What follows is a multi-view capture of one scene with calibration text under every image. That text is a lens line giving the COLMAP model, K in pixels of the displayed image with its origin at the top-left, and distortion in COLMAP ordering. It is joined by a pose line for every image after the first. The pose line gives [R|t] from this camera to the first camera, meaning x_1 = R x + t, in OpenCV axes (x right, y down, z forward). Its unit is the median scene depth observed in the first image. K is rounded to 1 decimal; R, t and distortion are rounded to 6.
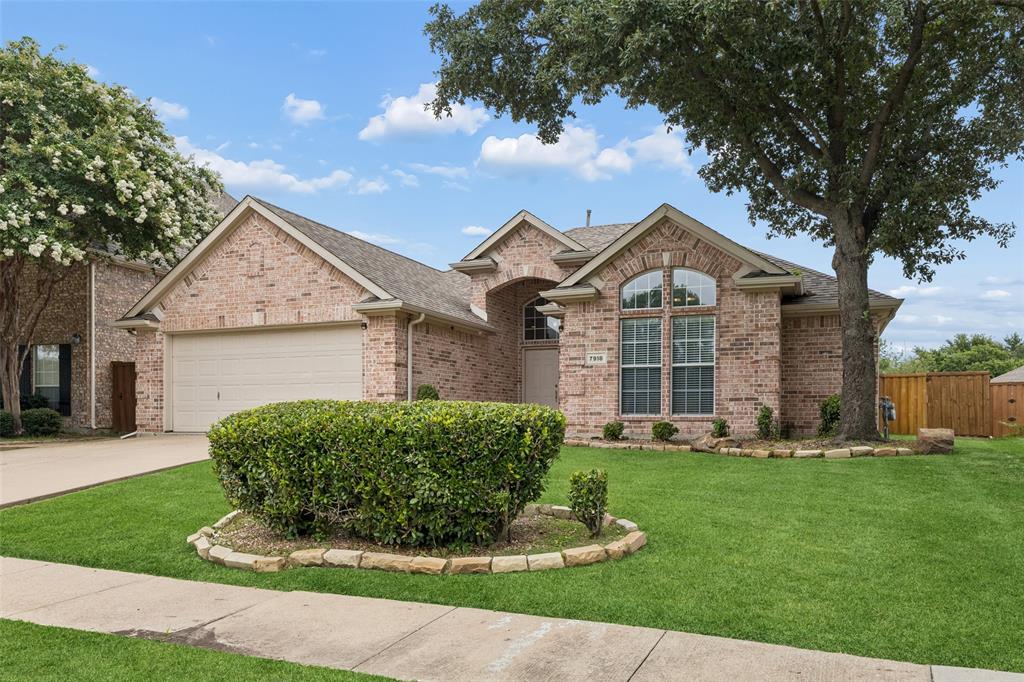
lens RADIAL K [[742.4, 0, 512.0], [0, 742.4, 350.9], [0, 0, 1]] dist [-0.007655, -0.000604]
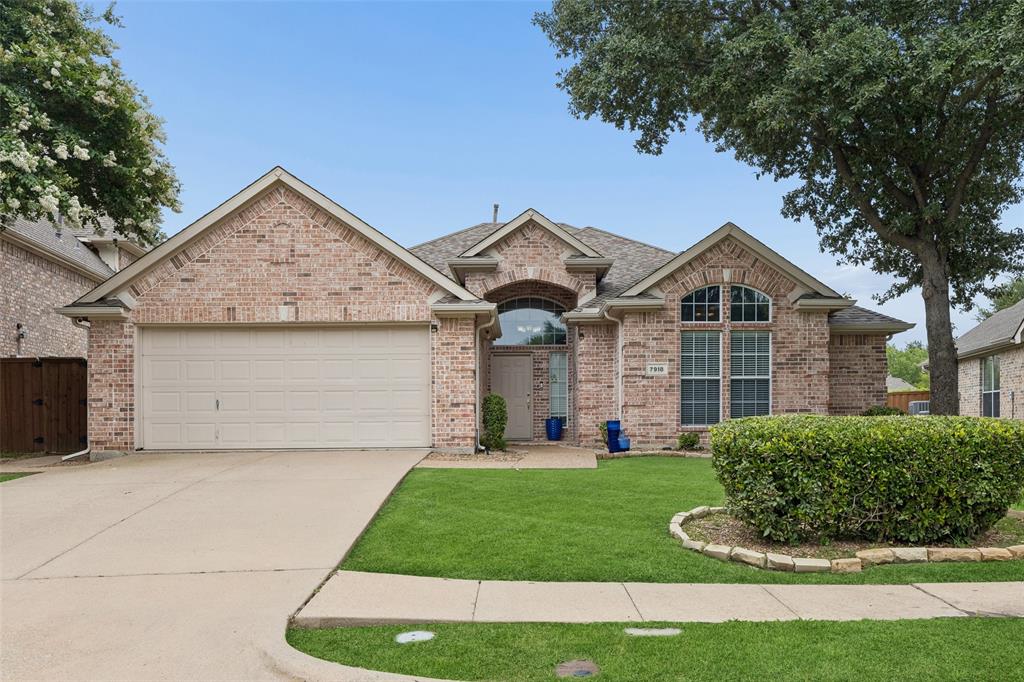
lens RADIAL K [[850.9, 0, 512.0], [0, 850.9, 341.0], [0, 0, 1]] dist [-0.004468, -0.004937]
pose [[0.926036, 0.032132, 0.376064, -0.500778], [-0.027987, 0.999472, -0.016481, -0.003604], [-0.376396, 0.004737, 0.926447, 0.008160]]
